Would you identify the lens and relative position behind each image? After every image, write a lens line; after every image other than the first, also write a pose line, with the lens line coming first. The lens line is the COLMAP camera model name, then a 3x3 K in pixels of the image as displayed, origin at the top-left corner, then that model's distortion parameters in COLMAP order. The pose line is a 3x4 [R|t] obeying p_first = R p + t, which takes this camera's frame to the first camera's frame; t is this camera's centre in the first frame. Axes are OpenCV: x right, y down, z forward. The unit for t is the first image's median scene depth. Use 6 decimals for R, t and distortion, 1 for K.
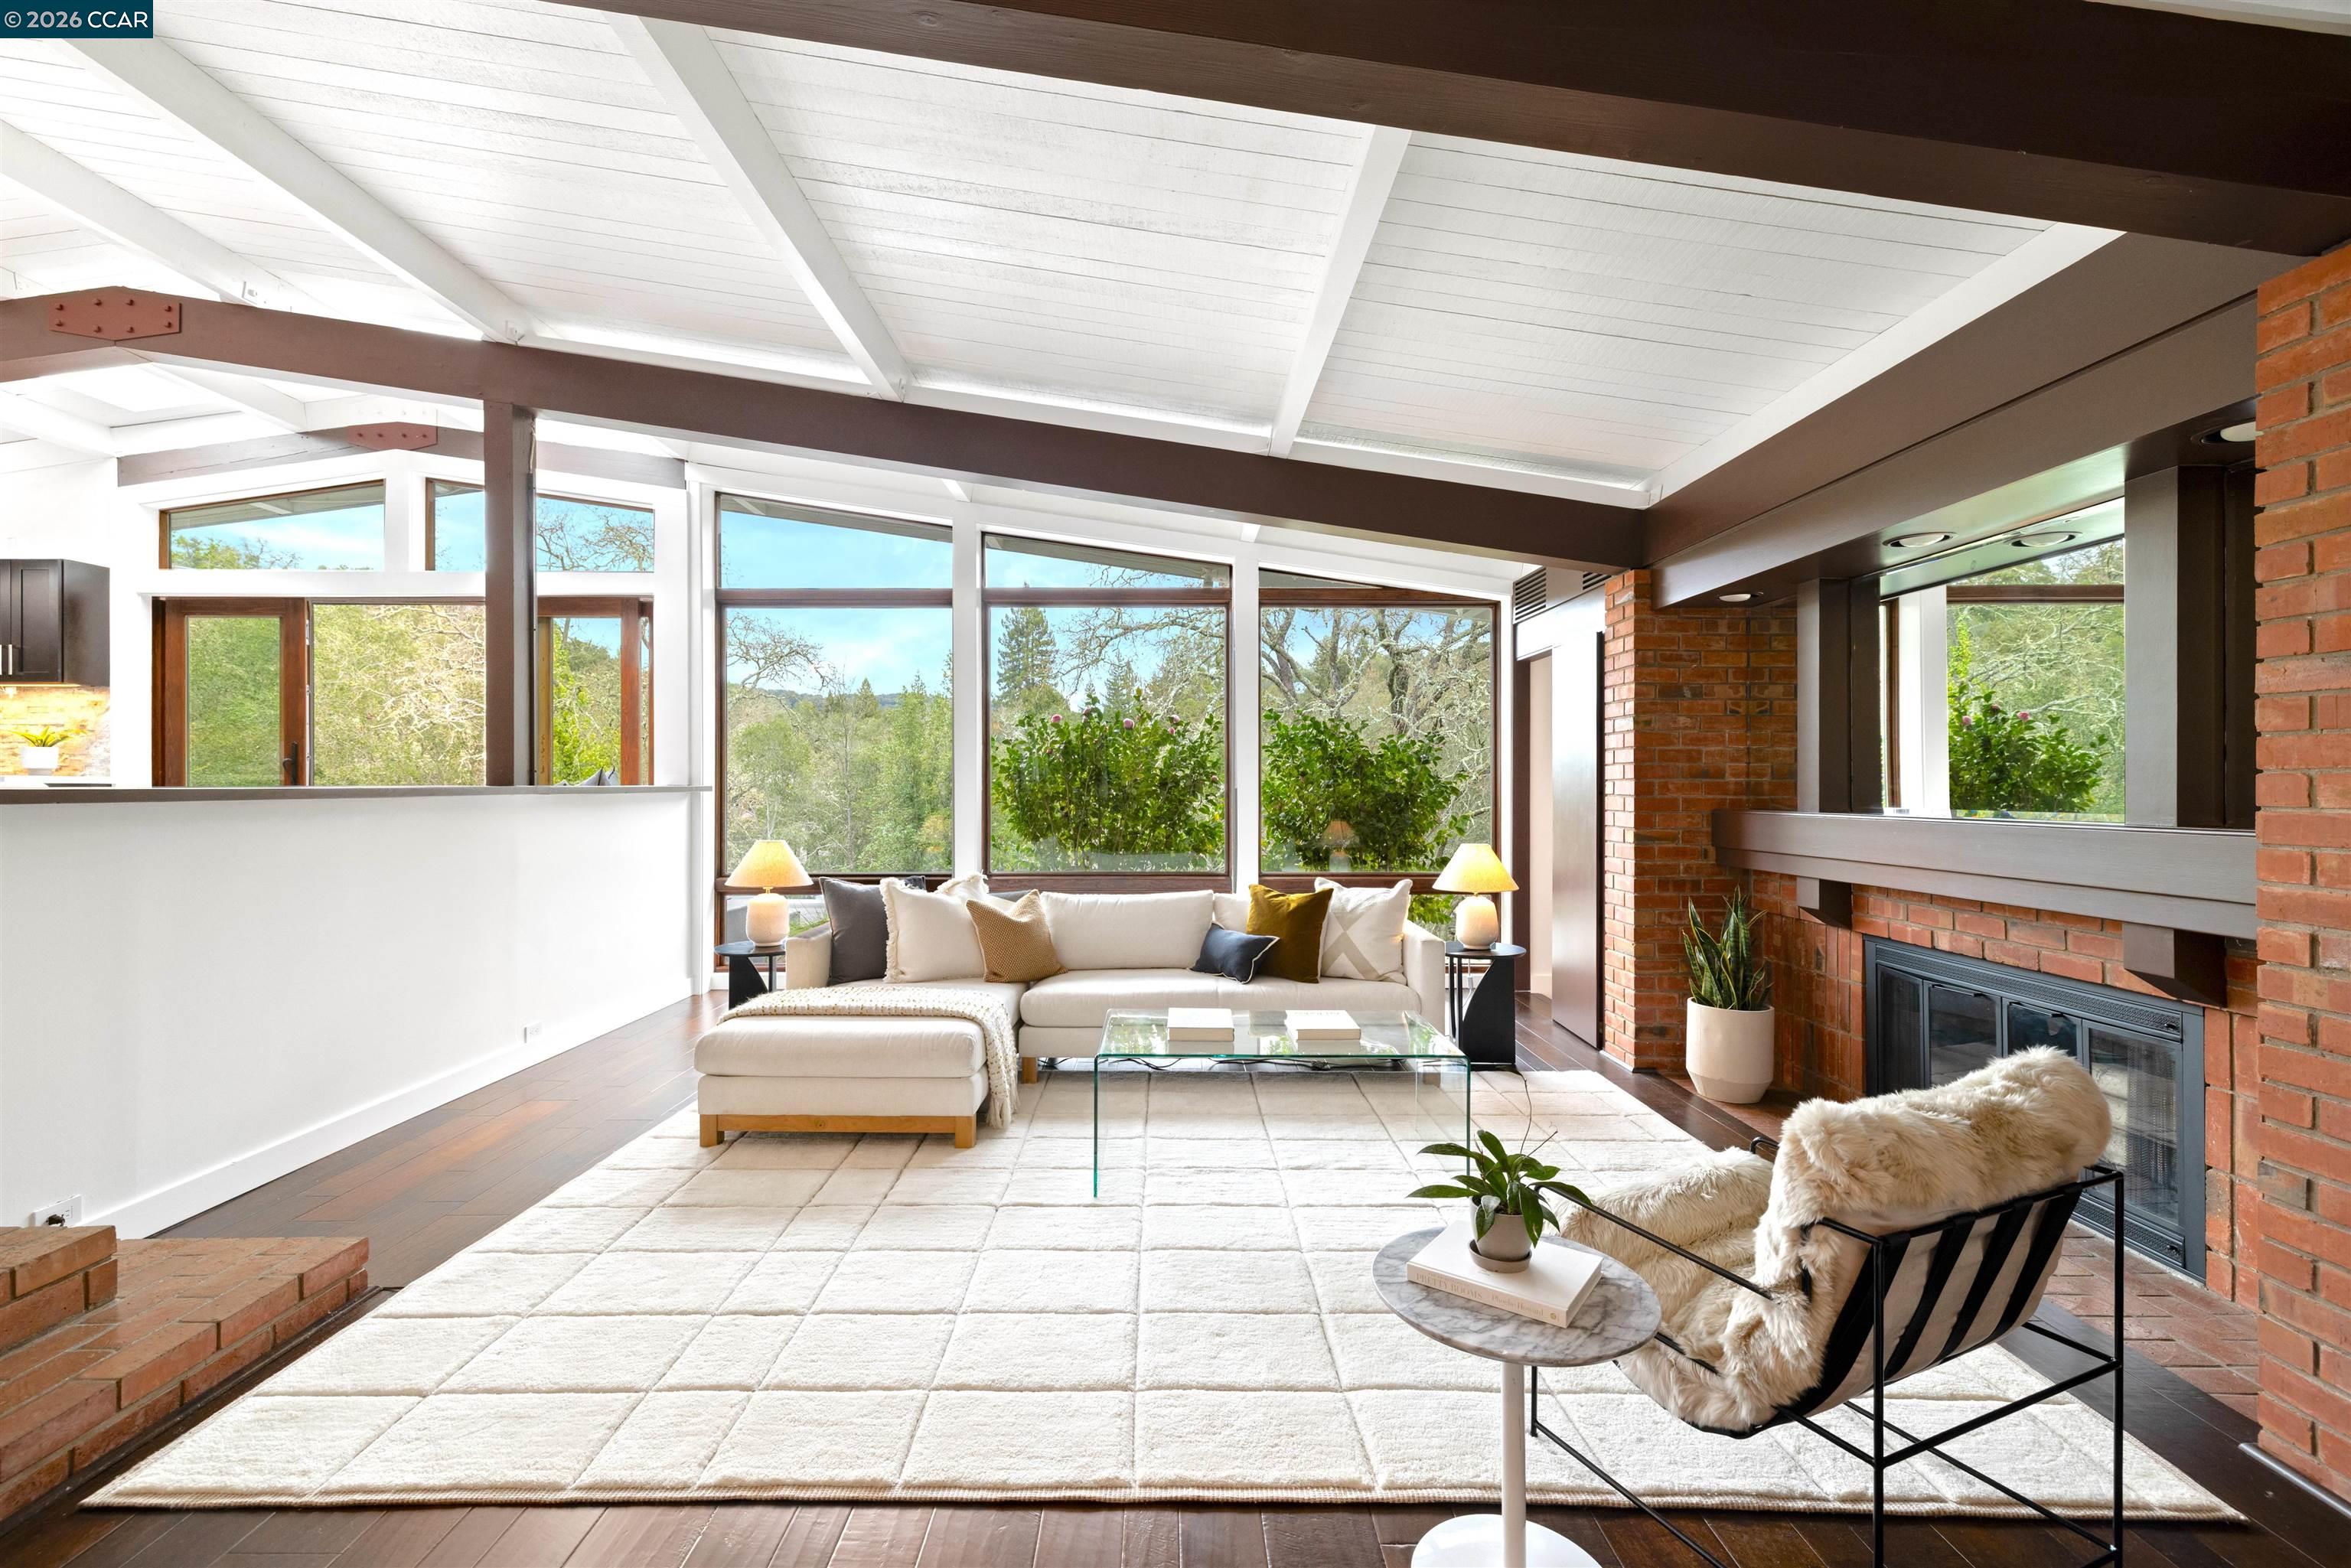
lens RADIAL K [[1022.4, 0, 1163.6], [0, 1022.4, 781.2], [0, 0, 1]] dist [0.004185, -0.000108]
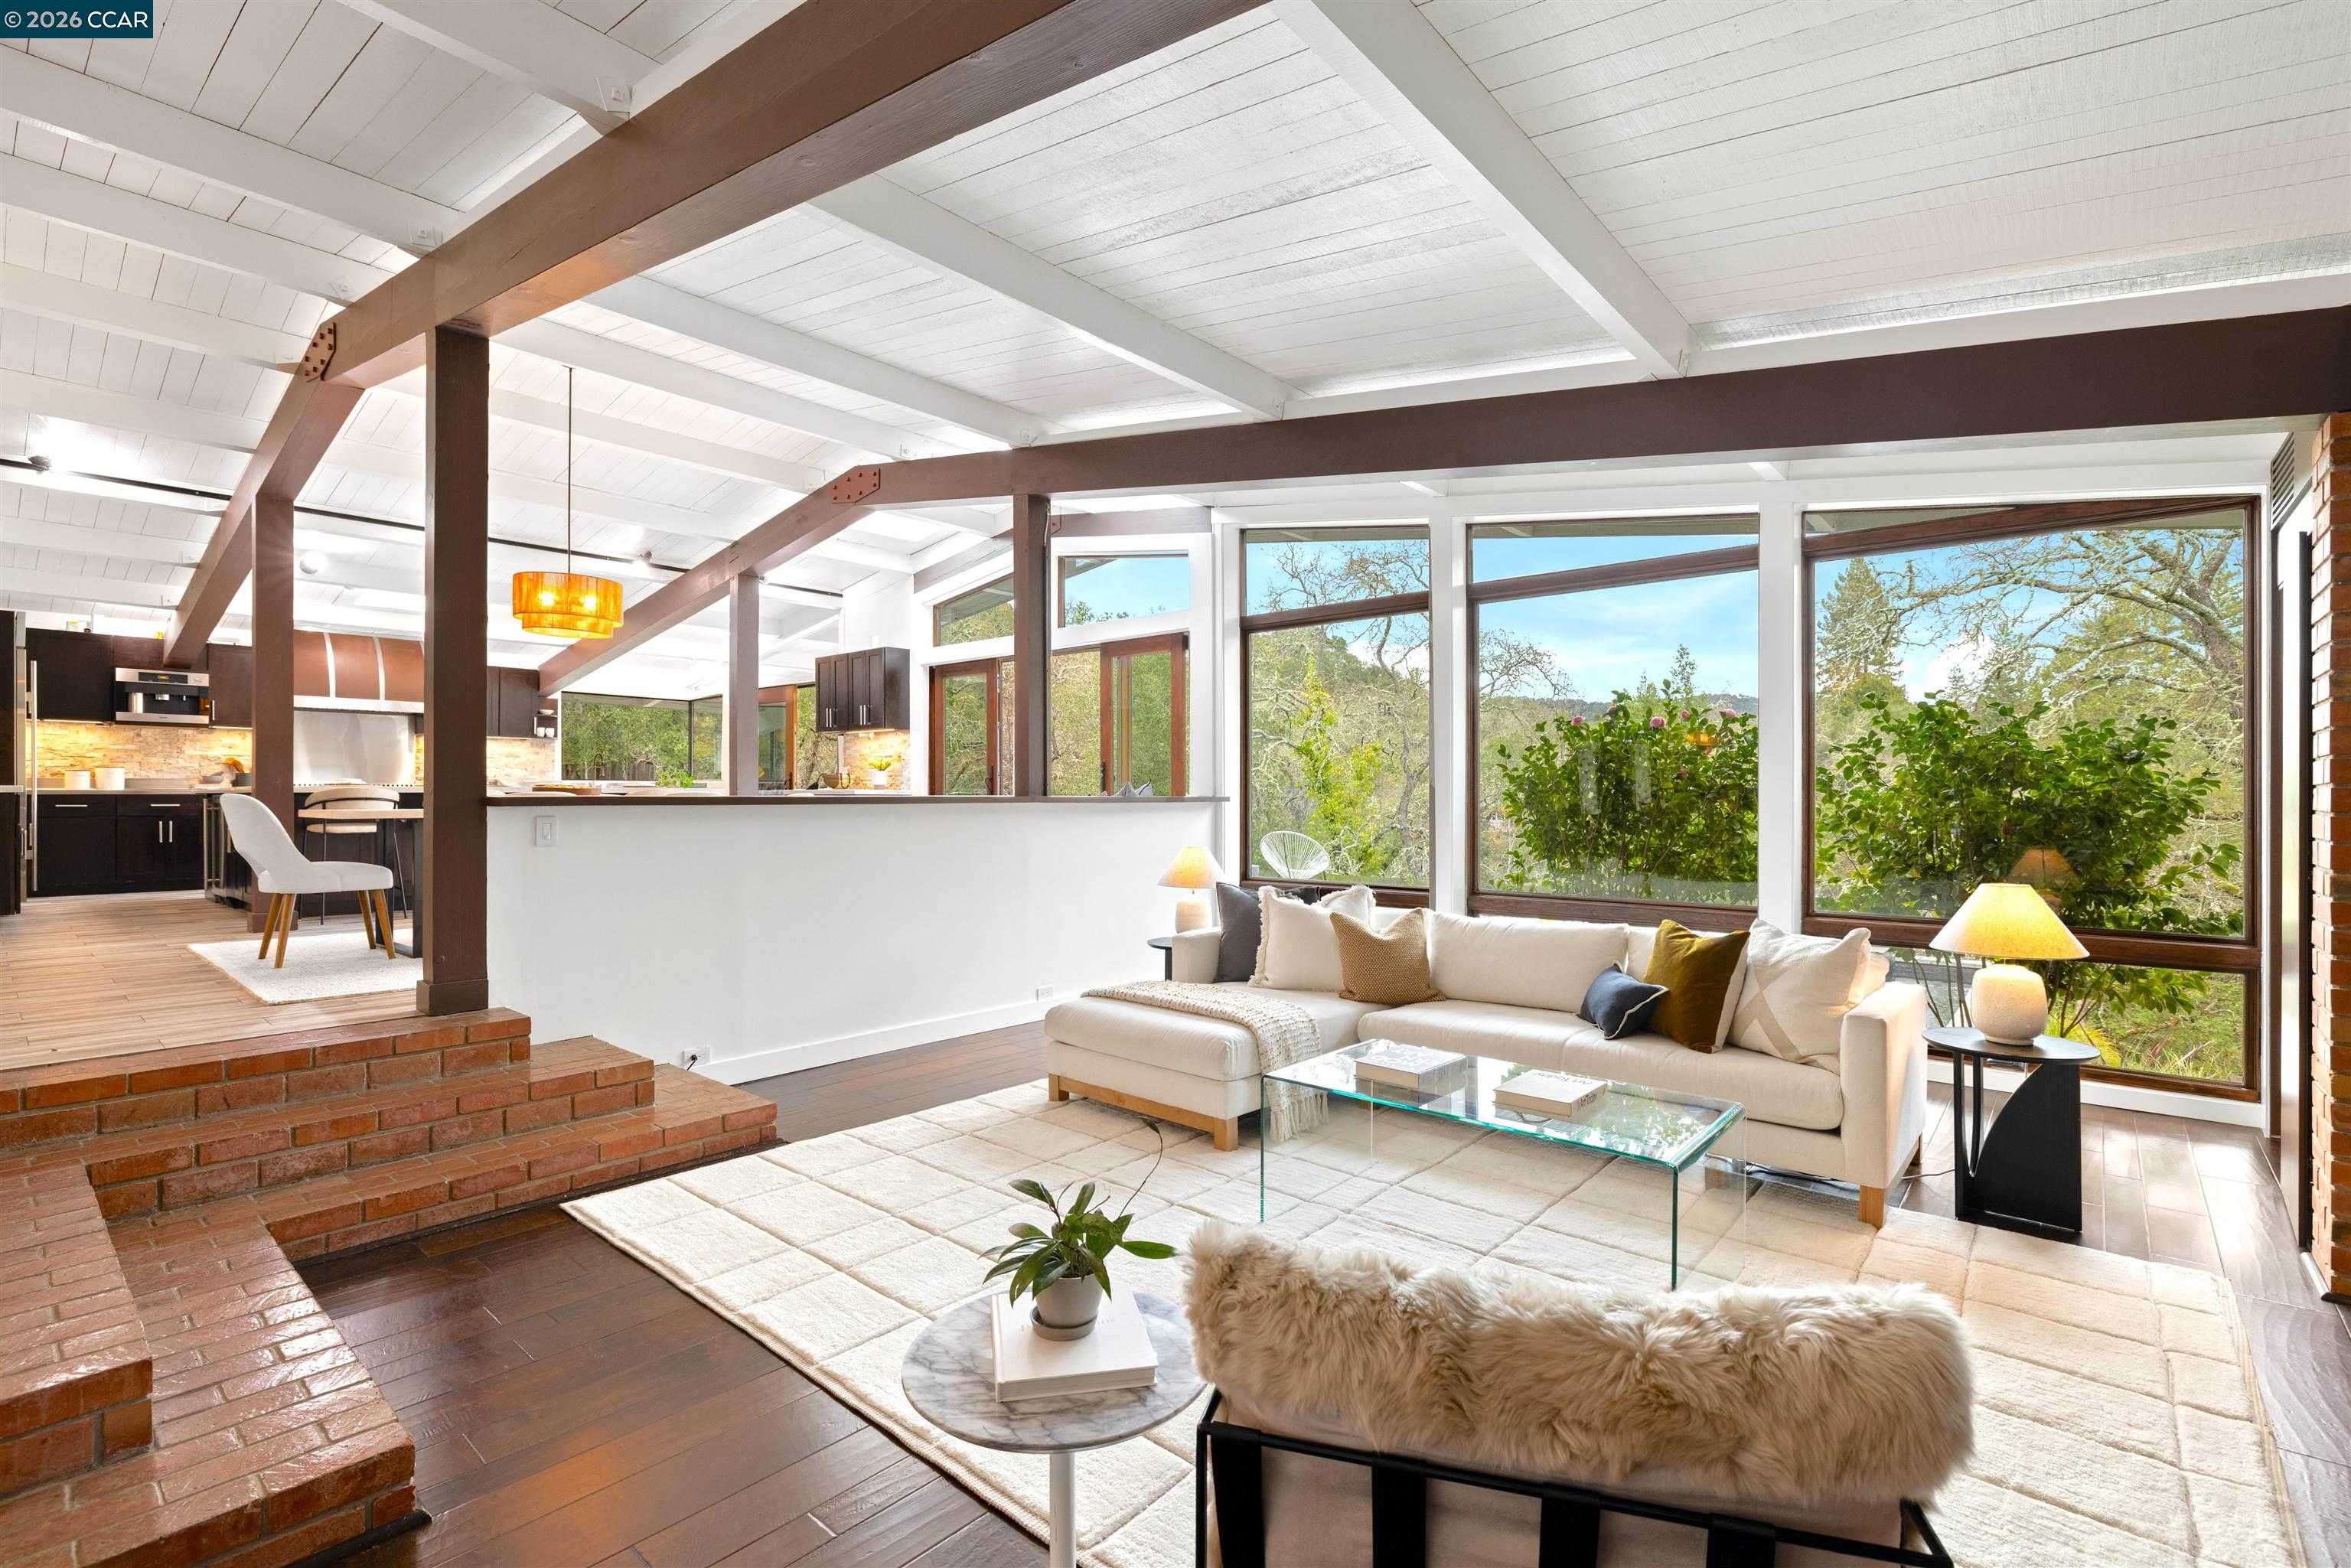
lens RADIAL K [[1059.9, 0, 1169.6], [0, 1059.9, 792.8], [0, 0, 1]] dist [-0.003060, 0.002242]
pose [[0.751665, -0.001772, -0.659542, 0.352597], [0.000865, 0.999998, -0.001701, 0.003061], [0.659544, 0.000708, 0.751666, 0.130517]]
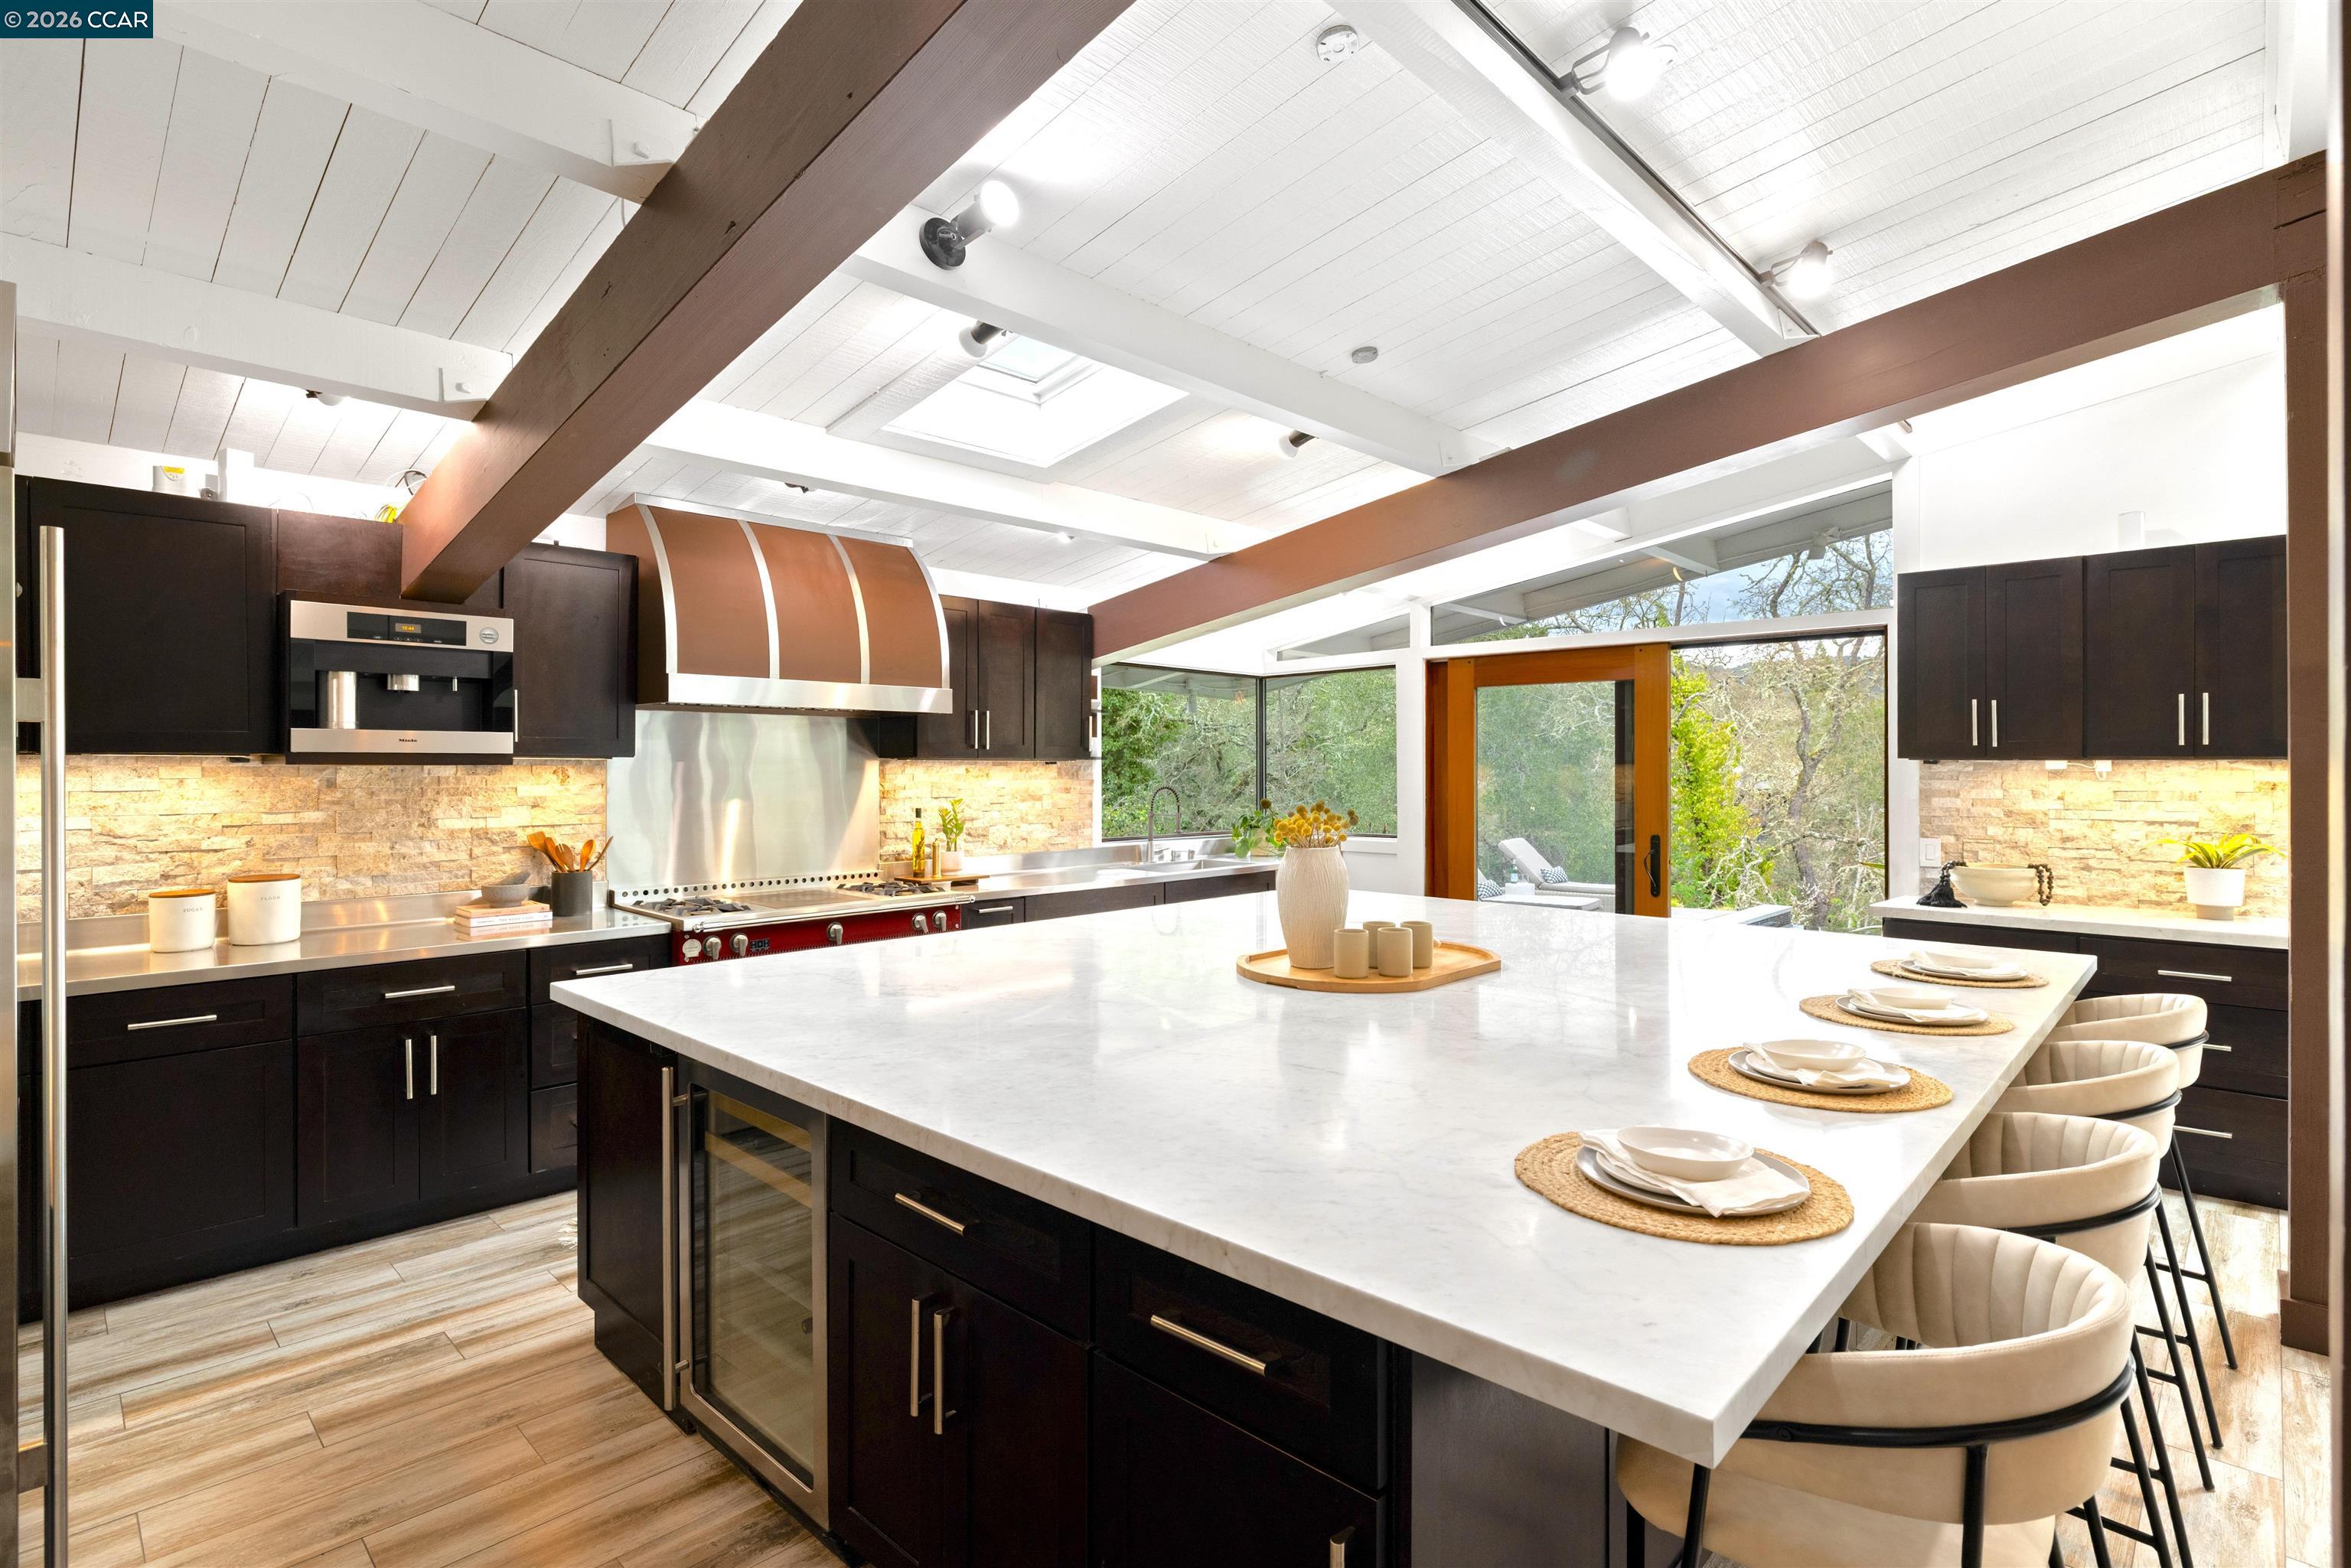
lens RADIAL K [[1108.0, 0, 1163.9], [0, 1108.0, 762.2], [0, 0, 1]] dist [-0.001290, -0.000570]
pose [[0.721771, -0.005060, -0.692113, -1.423223], [0.003020, 0.999987, -0.004162, -0.118942], [0.692125, 0.000914, 0.721777, 0.190652]]
